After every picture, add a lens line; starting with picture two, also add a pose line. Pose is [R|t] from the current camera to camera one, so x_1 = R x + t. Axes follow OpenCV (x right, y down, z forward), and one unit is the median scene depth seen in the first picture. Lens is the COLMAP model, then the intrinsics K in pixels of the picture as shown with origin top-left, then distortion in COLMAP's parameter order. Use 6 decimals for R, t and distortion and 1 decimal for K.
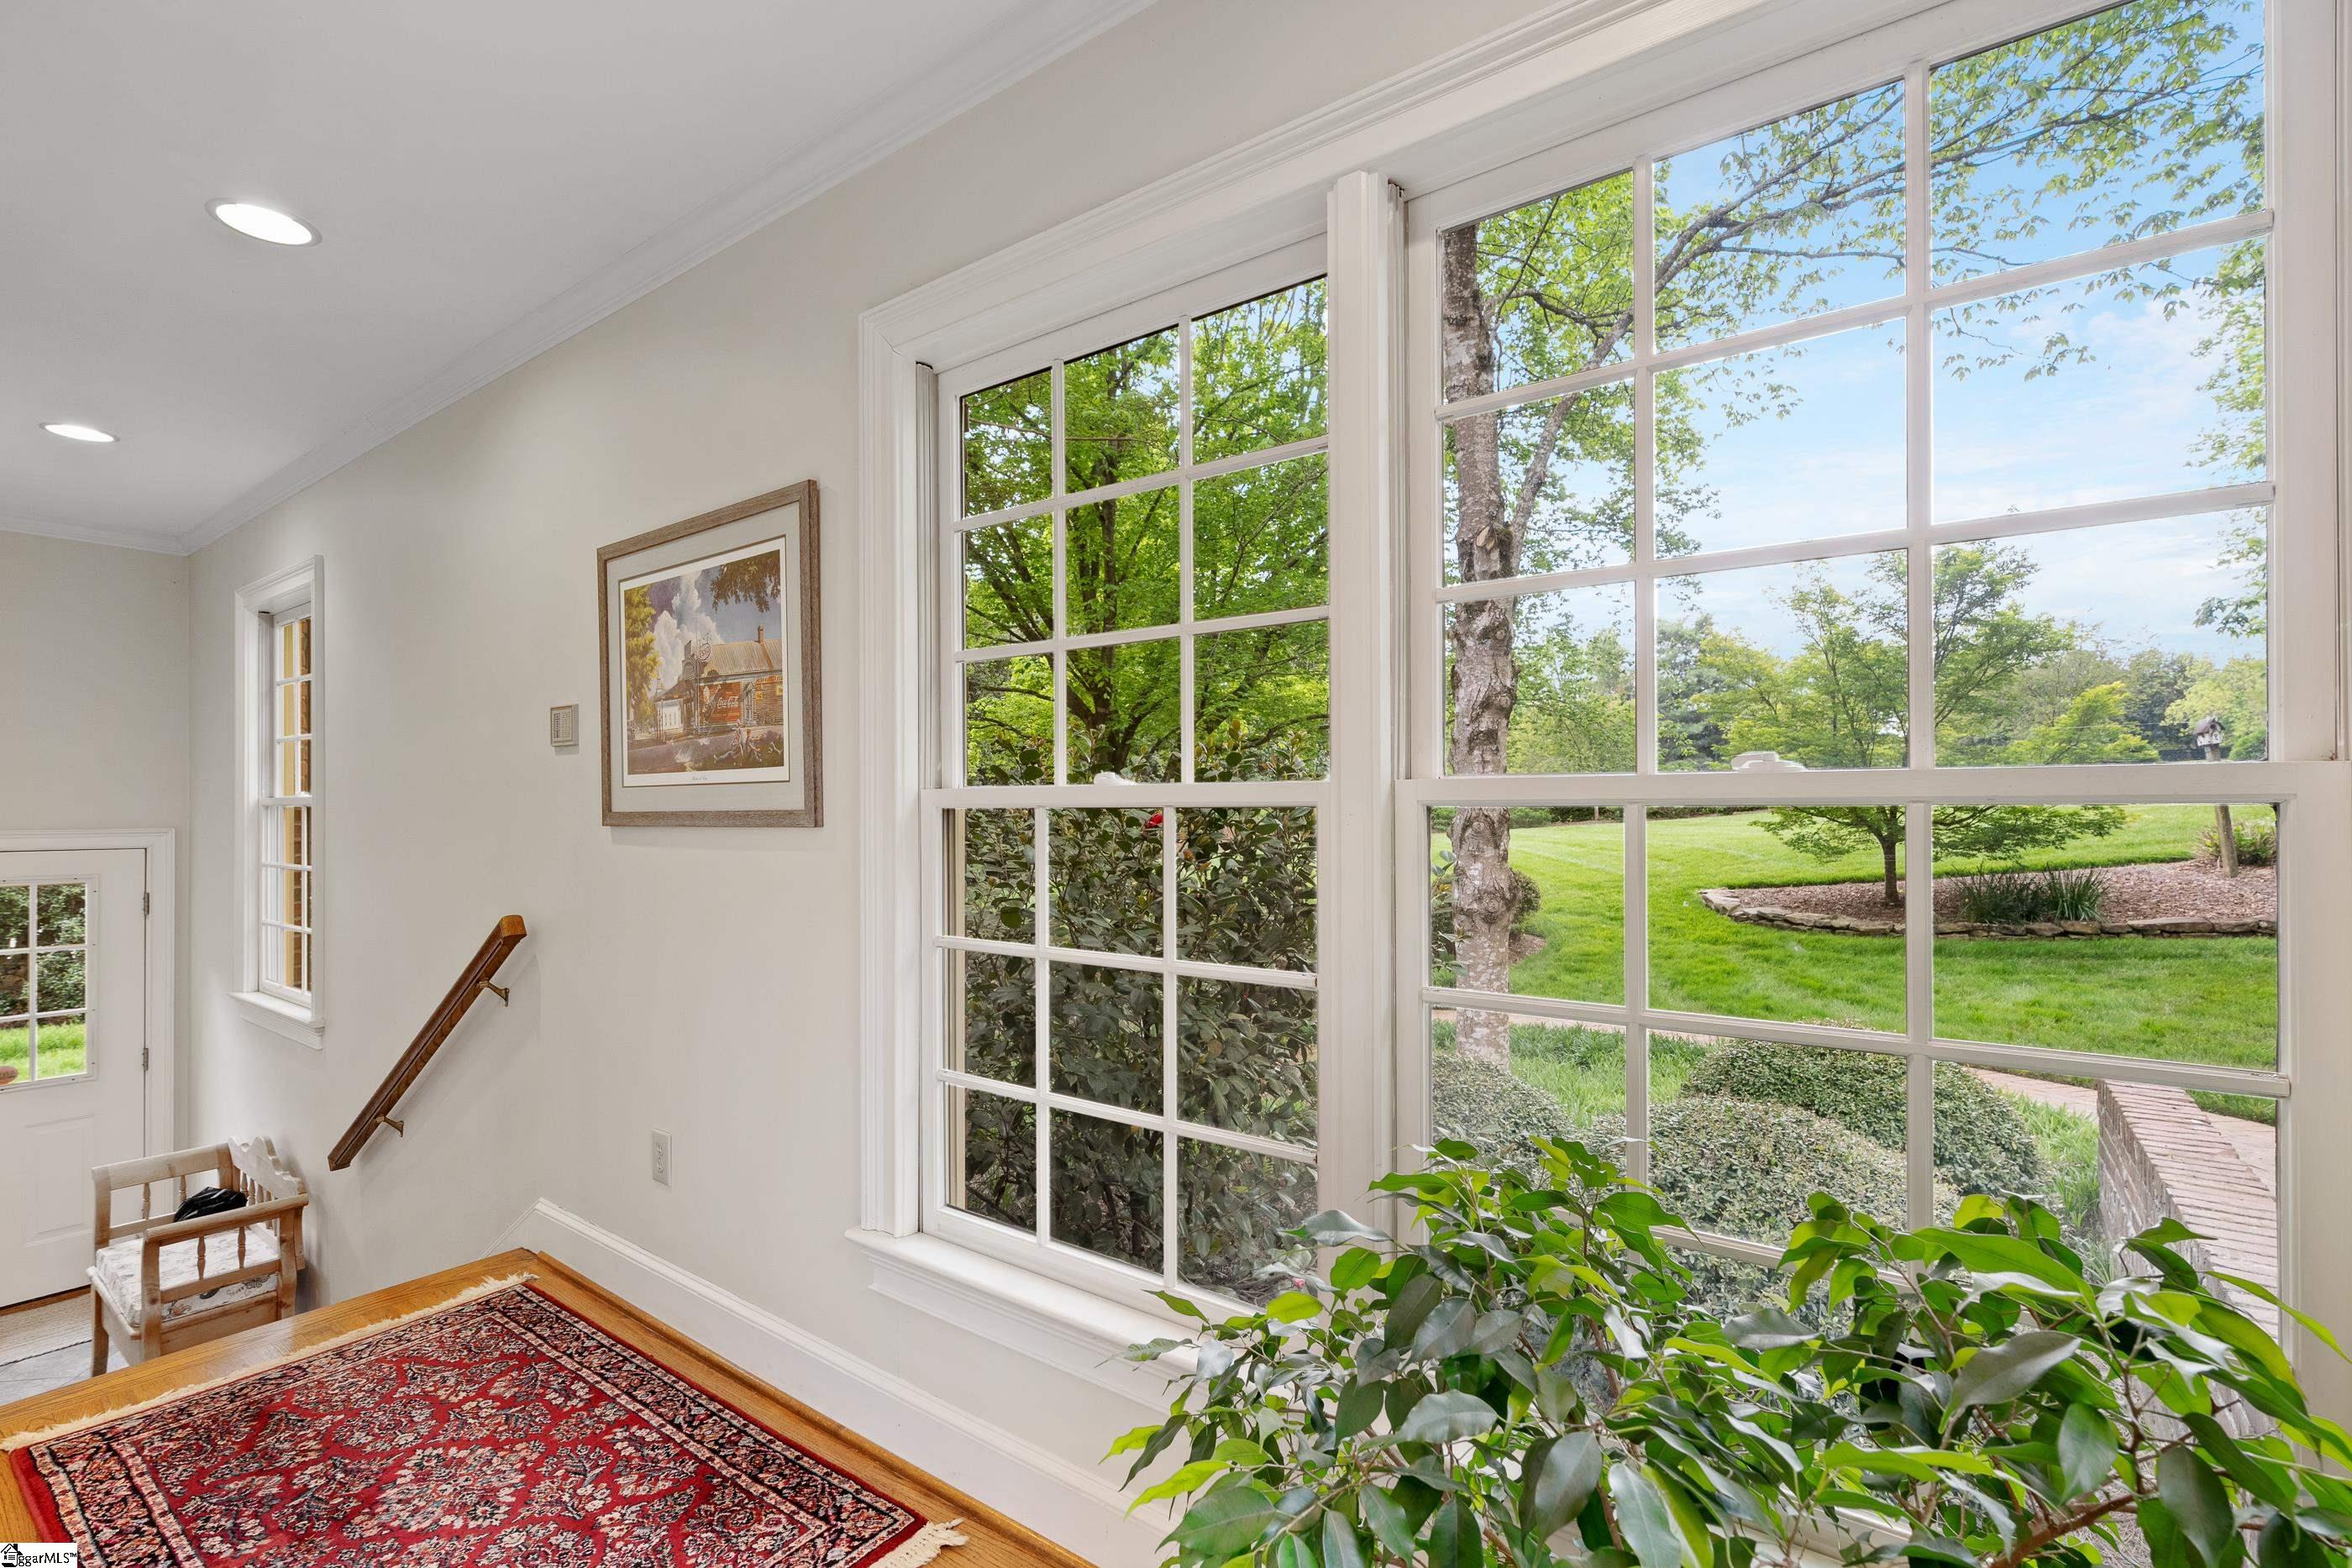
lens RADIAL K [[1053.9, 0, 1163.4], [0, 1053.9, 812.4], [0, 0, 1]] dist [0.002777, -0.000307]
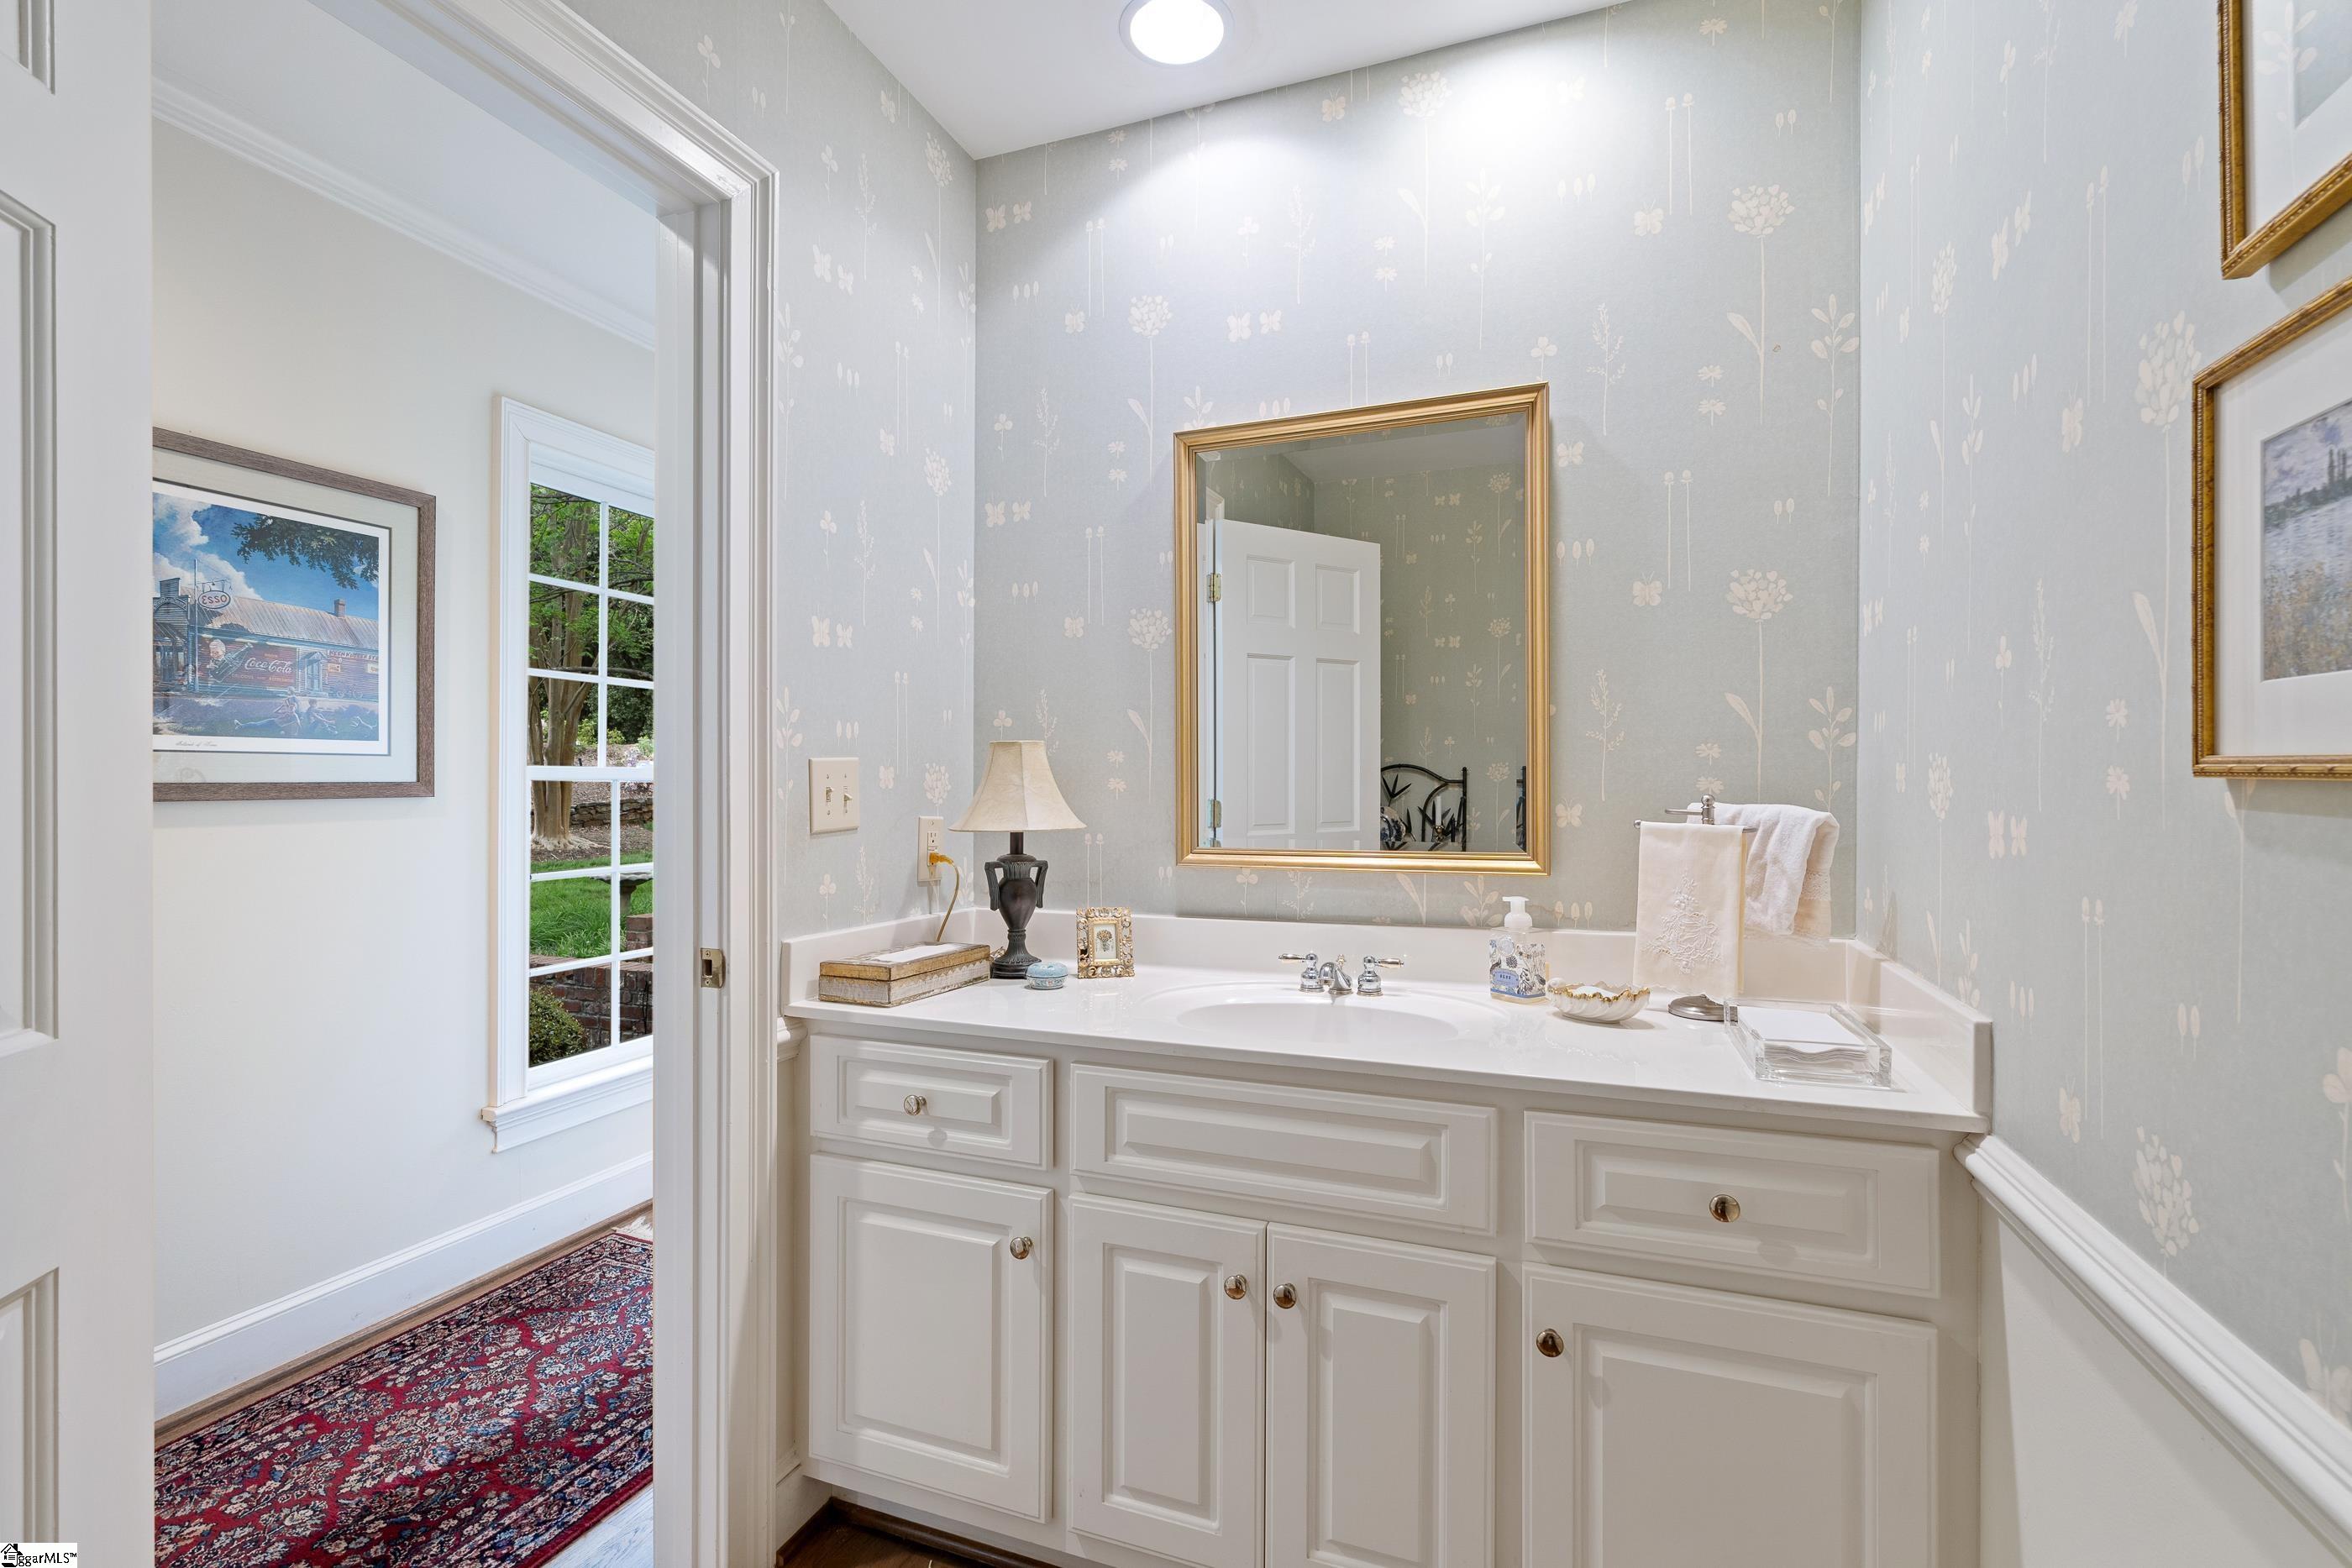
lens RADIAL K [[1053.9, 0, 1174.9], [0, 1053.9, 777.4], [0, 0, 1]] dist [0.002777, -0.000307]
pose [[-0.273741, 0.004110, 0.961795, -1.658253], [0.007537, 0.999969, -0.002128, 0.003478], [-0.961774, 0.006667, -0.273763, 0.525686]]
